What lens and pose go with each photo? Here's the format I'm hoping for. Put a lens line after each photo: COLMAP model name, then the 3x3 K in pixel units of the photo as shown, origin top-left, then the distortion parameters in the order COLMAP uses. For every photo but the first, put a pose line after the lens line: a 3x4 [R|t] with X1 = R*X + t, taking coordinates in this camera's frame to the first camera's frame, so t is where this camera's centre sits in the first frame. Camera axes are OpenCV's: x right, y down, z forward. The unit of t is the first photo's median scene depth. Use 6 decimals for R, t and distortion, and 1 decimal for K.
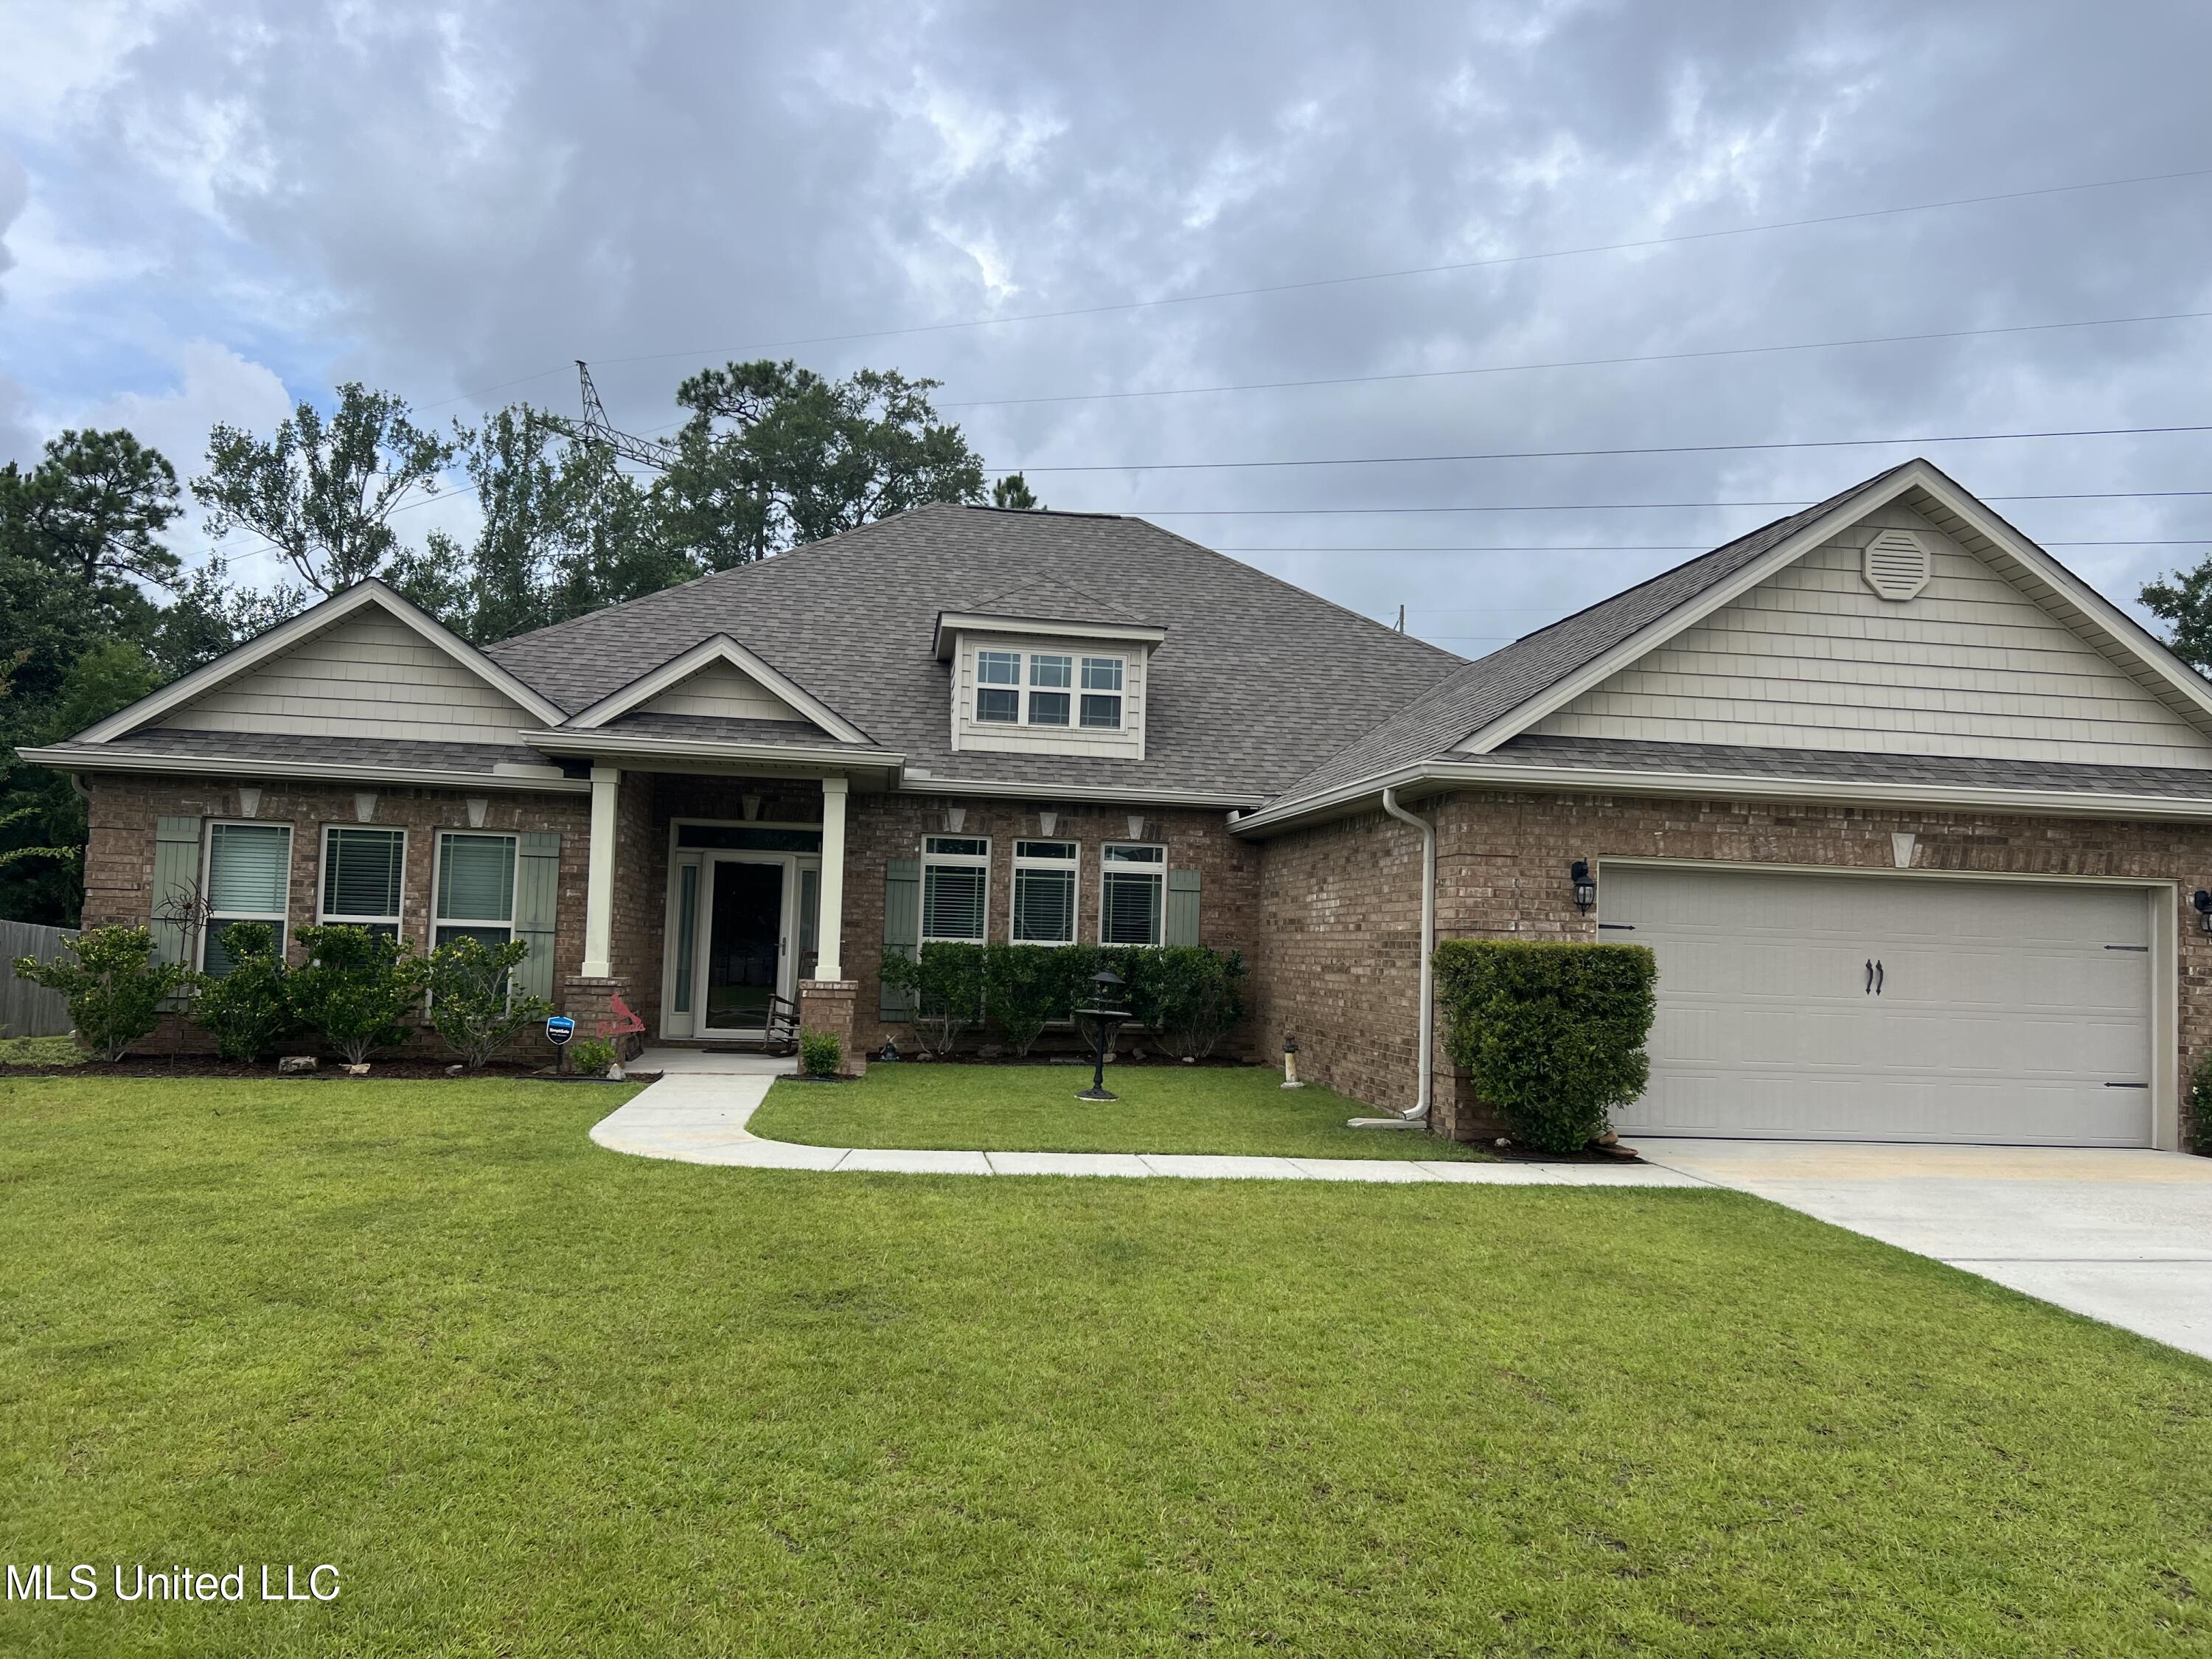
lens RADIAL K [[1697.2, 0, 1144.7], [0, 1697.2, 855.0], [0, 0, 1]] dist [0.070679, -0.091372]
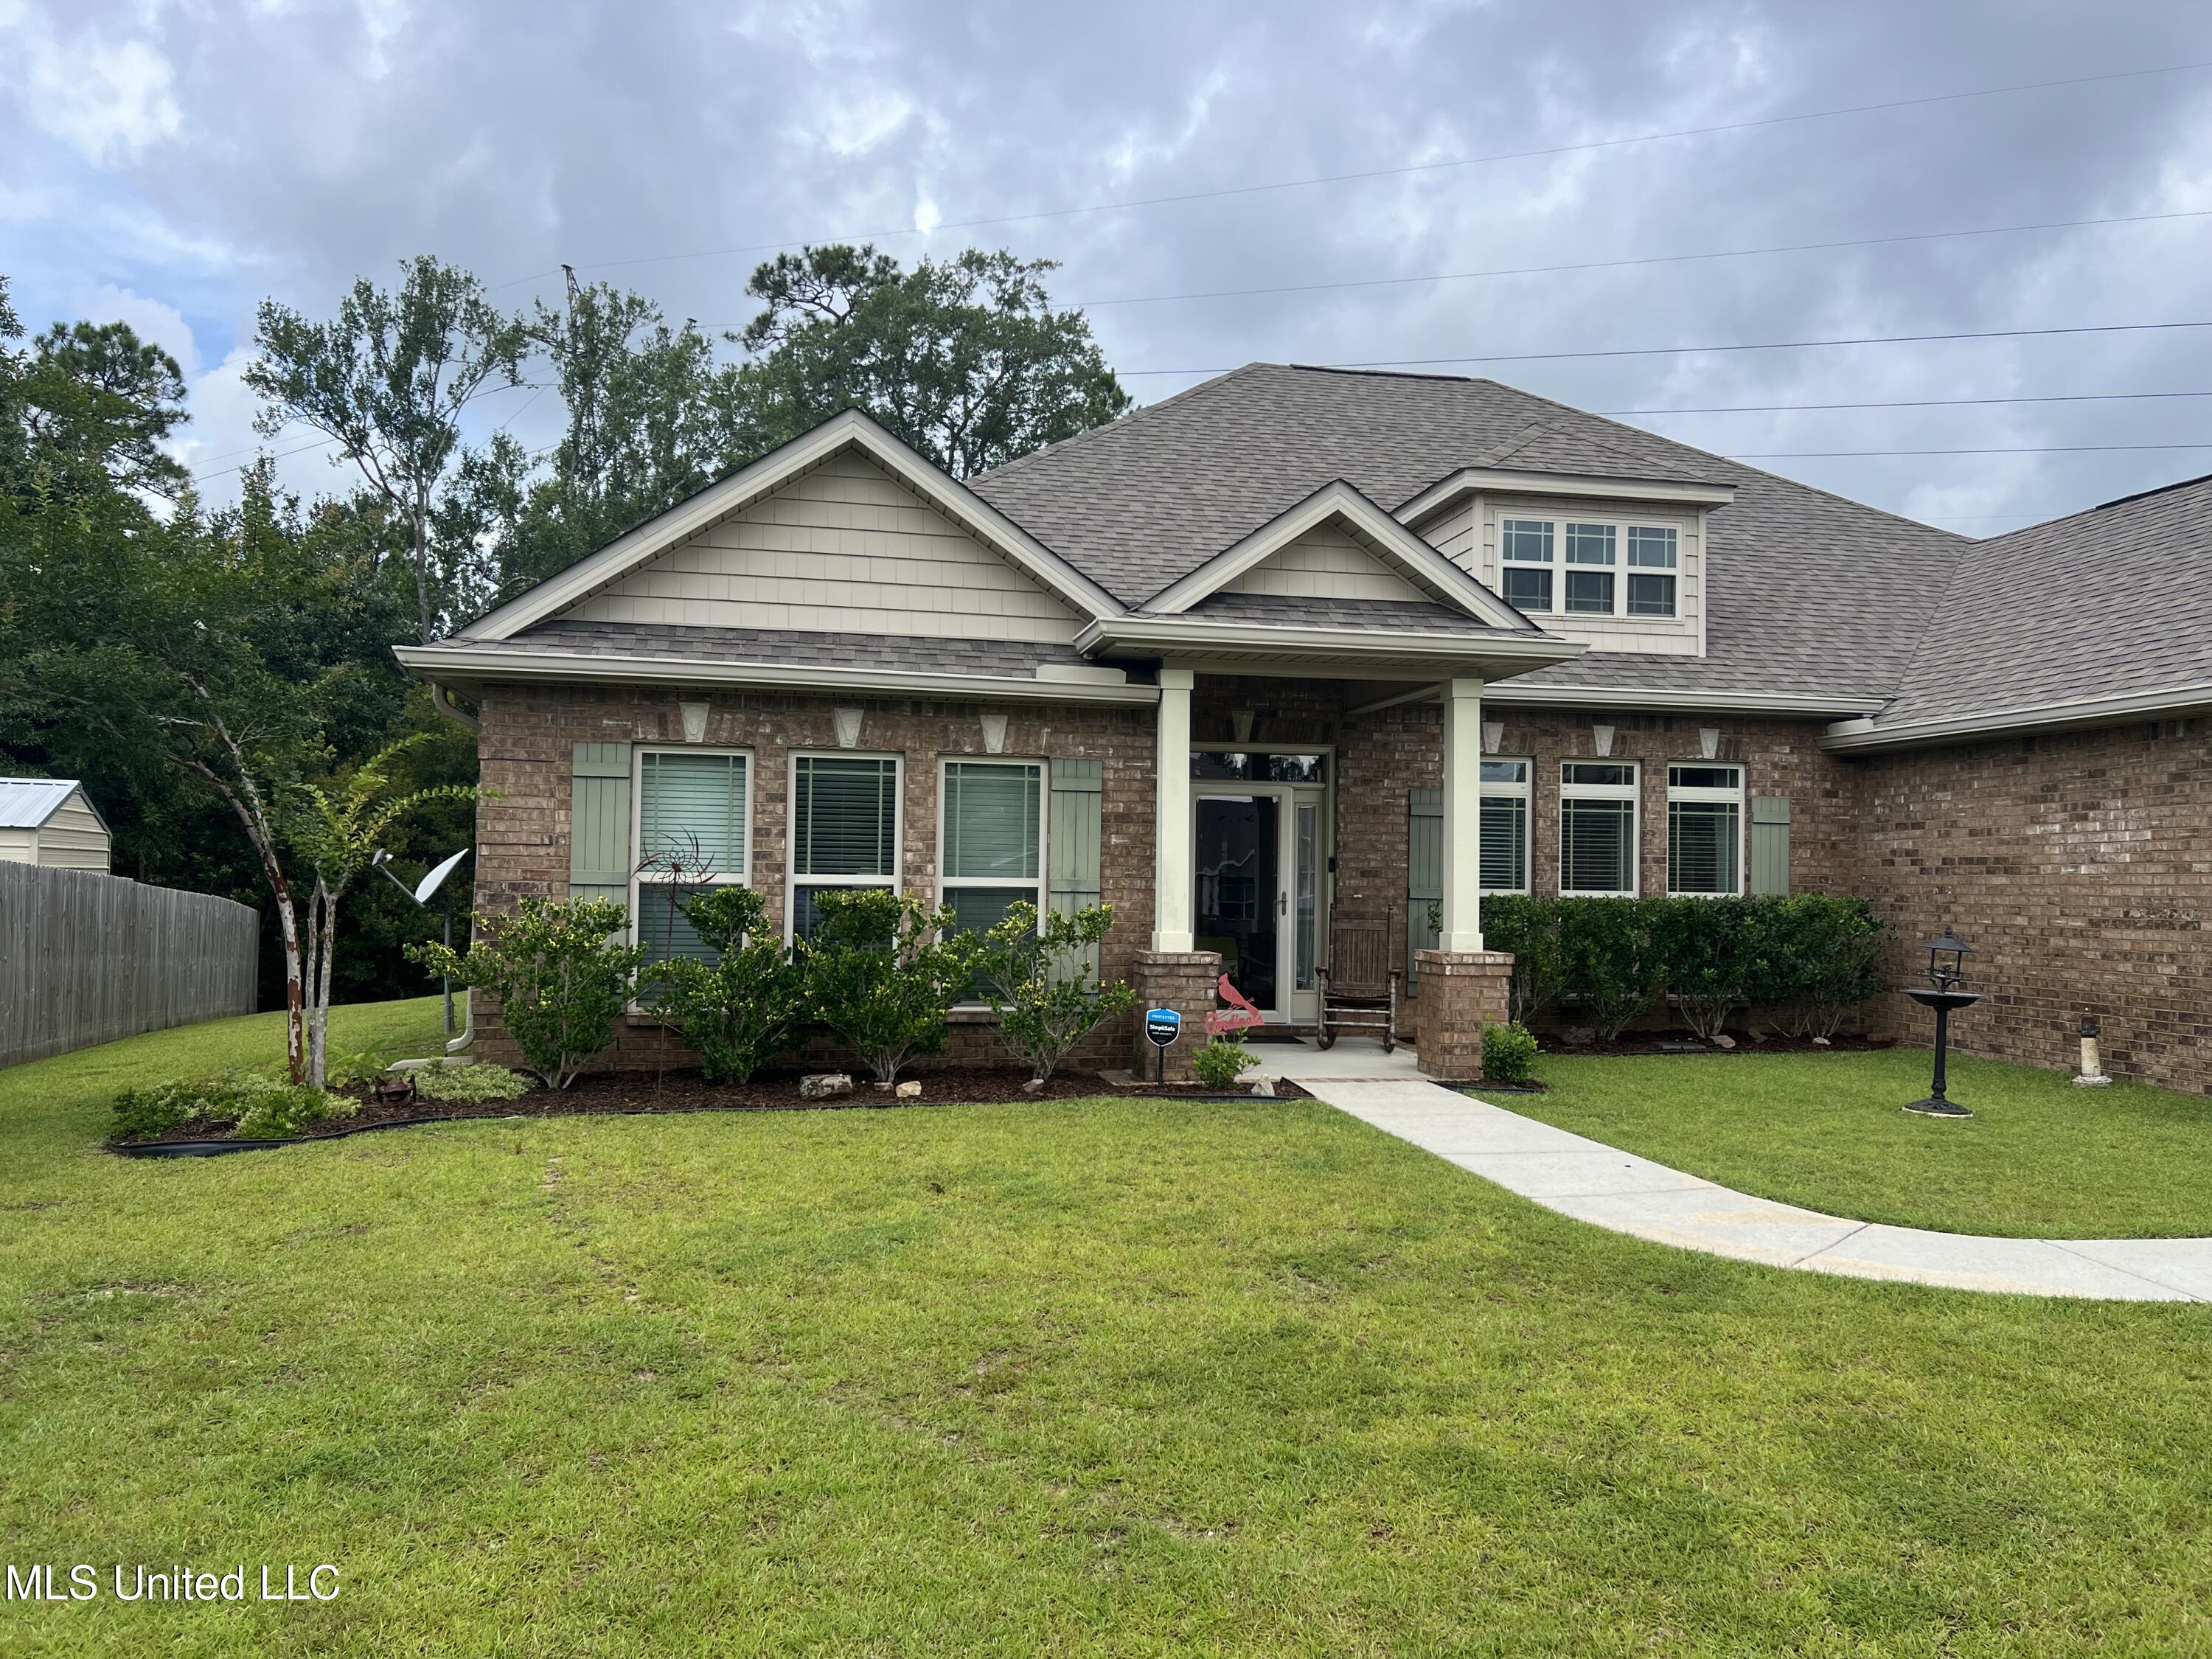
lens RADIAL K [[1697.2, 0, 1134.1], [0, 1697.2, 832.8], [0, 0, 1]] dist [0.070679, -0.091372]
pose [[0.998735, -0.017332, 0.047204, -0.323786], [0.016167, 0.999558, 0.024943, 0.001082], [-0.047616, -0.024148, 0.998574, 0.238336]]
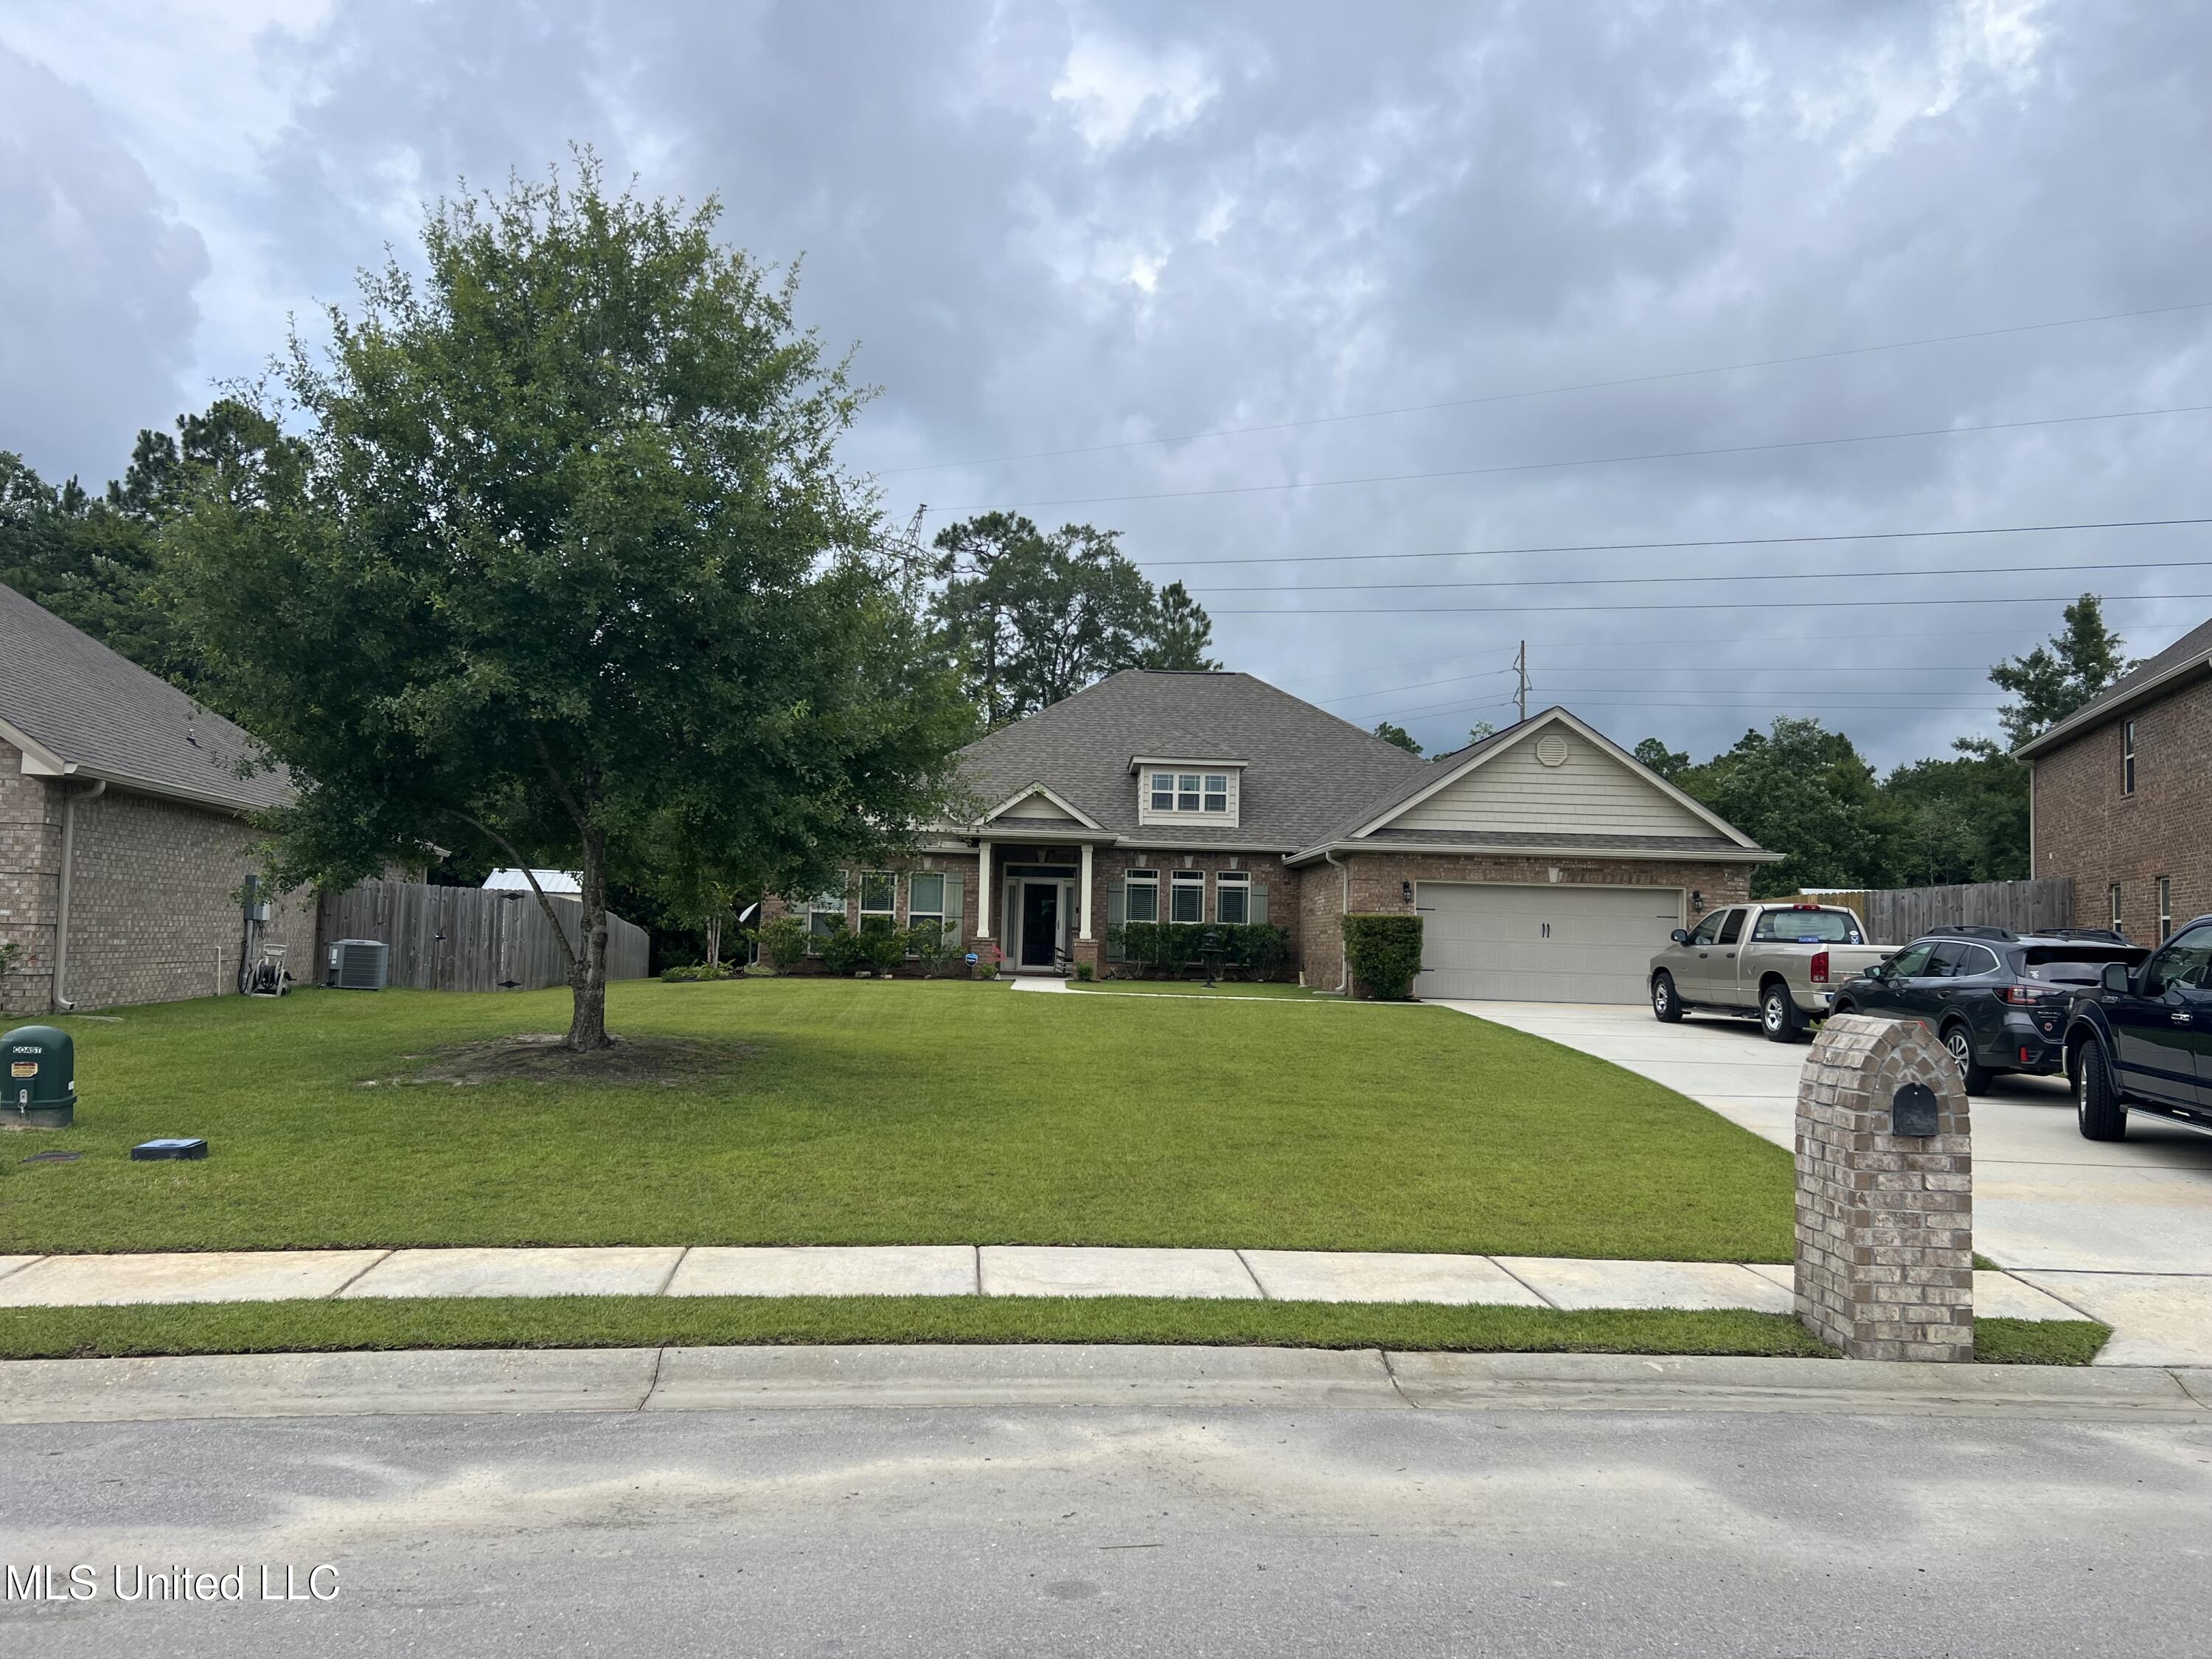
lens RADIAL K [[1728.6, 0, 1123.2], [0, 1728.6, 838.9], [0, 0, 1]] dist [0.042556, -0.011581]
pose [[0.993475, -0.014314, -0.113147, 0.098414], [0.013106, 0.999849, -0.011411, -0.024219], [0.113293, 0.009854, 0.993513, -1.040099]]
